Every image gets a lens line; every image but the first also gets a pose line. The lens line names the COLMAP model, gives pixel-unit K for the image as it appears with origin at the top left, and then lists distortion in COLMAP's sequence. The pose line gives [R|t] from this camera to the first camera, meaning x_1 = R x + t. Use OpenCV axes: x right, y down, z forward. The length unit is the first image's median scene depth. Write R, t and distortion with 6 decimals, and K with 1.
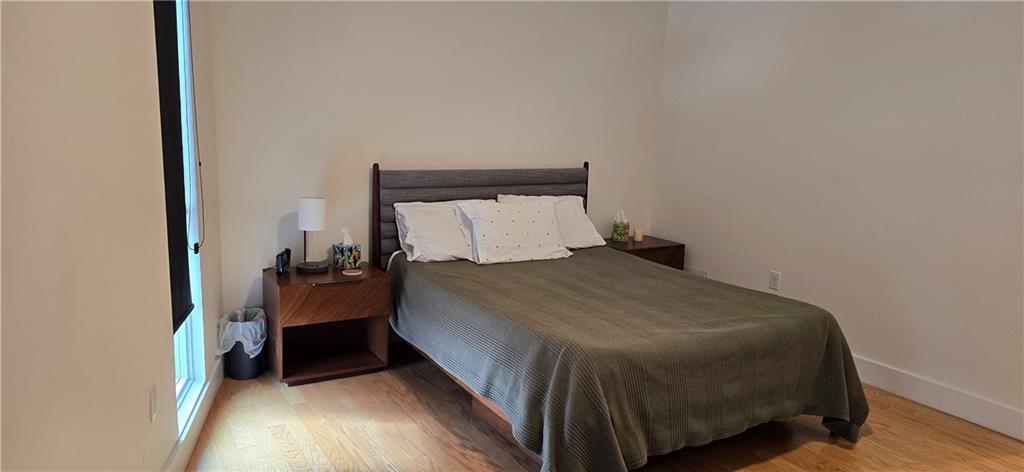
lens RADIAL K [[678.8, 0, 513.5], [0, 678.8, 254.2], [0, 0, 1]] dist [0.073678, -0.001172]
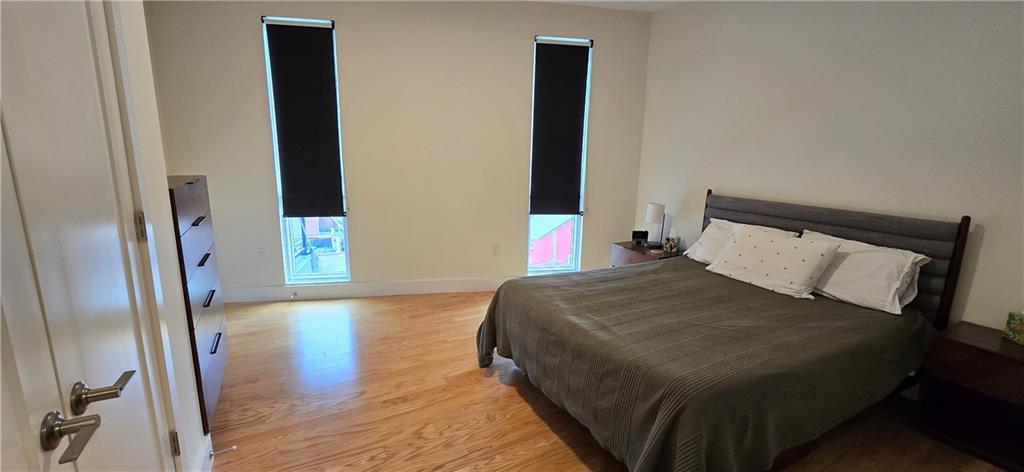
lens RADIAL K [[419.8, 0, 512.0], [0, 419.8, 236.0], [0, 0, 1]] dist [-0.000723, 0.000450]
pose [[-0.063617, 0.157927, -0.985399, 0.682748], [-0.233613, 0.957609, 0.168555, -0.085811], [0.970246, 0.240925, -0.024026, 0.603665]]
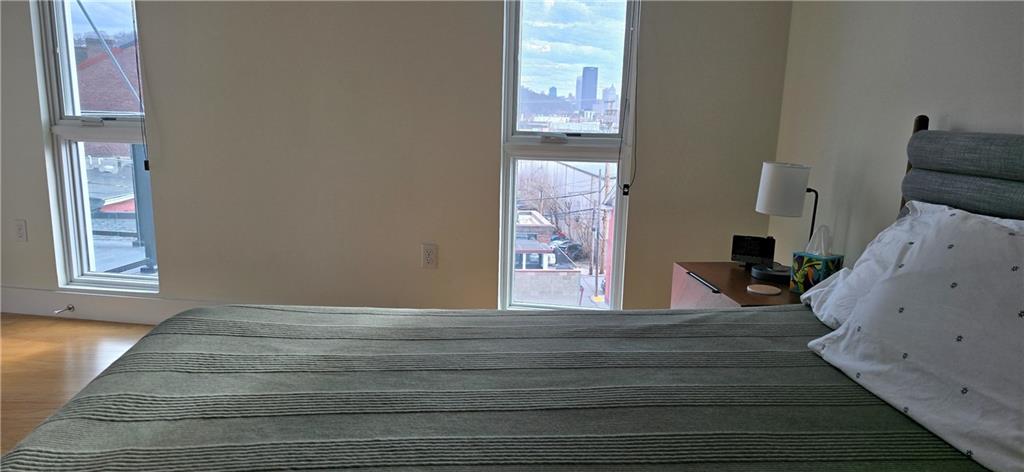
lens RADIAL K [[678.8, 0, 513.5], [0, 678.8, 254.2], [0, 0, 1]] dist [0.073678, -0.001172]
pose [[-0.425416, 0.132992, -0.895173, 0.358486], [-0.228463, 0.941324, 0.248421, -0.092317], [0.875686, 0.310196, -0.370070, 0.907871]]
